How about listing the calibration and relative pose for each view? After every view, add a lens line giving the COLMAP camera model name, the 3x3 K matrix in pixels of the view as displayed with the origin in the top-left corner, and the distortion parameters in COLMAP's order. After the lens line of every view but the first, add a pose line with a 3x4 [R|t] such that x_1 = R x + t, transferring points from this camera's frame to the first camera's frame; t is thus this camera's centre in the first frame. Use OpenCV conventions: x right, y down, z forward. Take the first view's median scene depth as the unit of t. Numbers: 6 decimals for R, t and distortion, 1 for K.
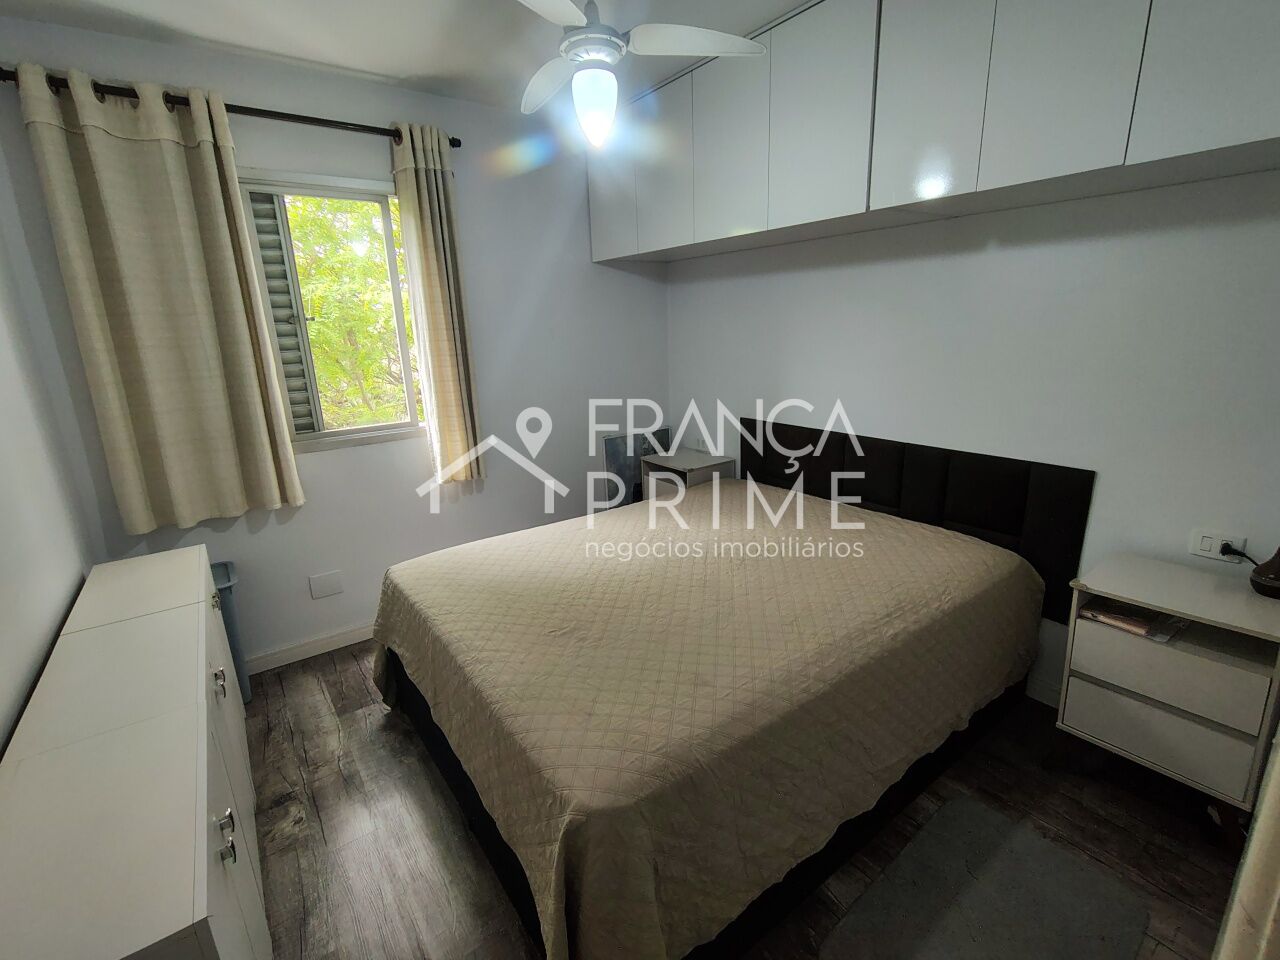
lens RADIAL K [[586.3, 0, 650.6], [0, 586.3, 476.3], [0, 0, 1]] dist [-0.005940, 0.001674]
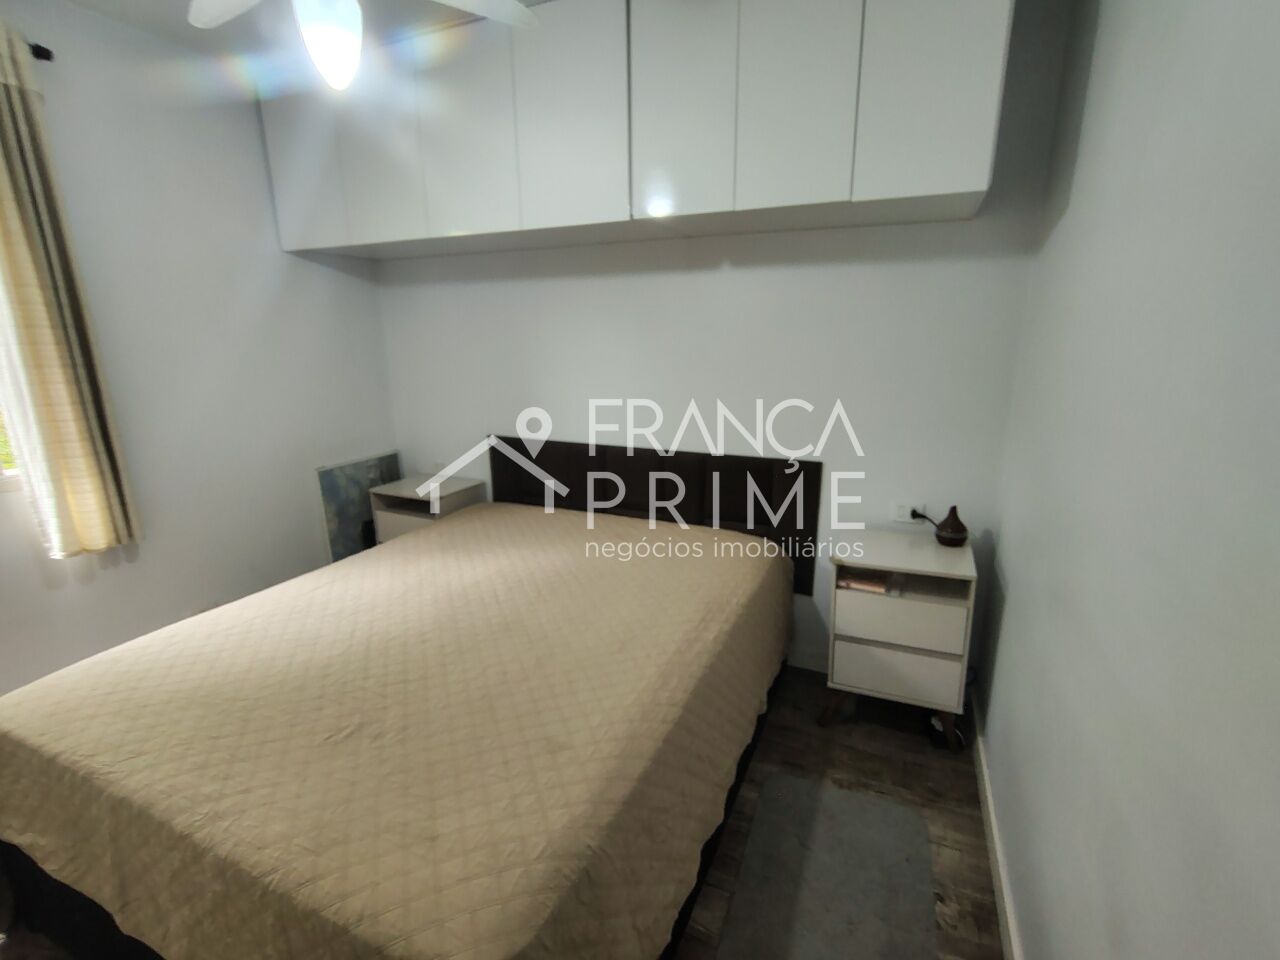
lens RADIAL K [[586.3, 0, 641.3], [0, 586.3, 478.7], [0, 0, 1]] dist [-0.005940, 0.001674]
pose [[0.873623, -0.090639, 0.478086, -0.142661], [0.104221, 0.994552, -0.001893, -0.012263], [-0.475310, 0.051480, 0.878311, 0.156830]]
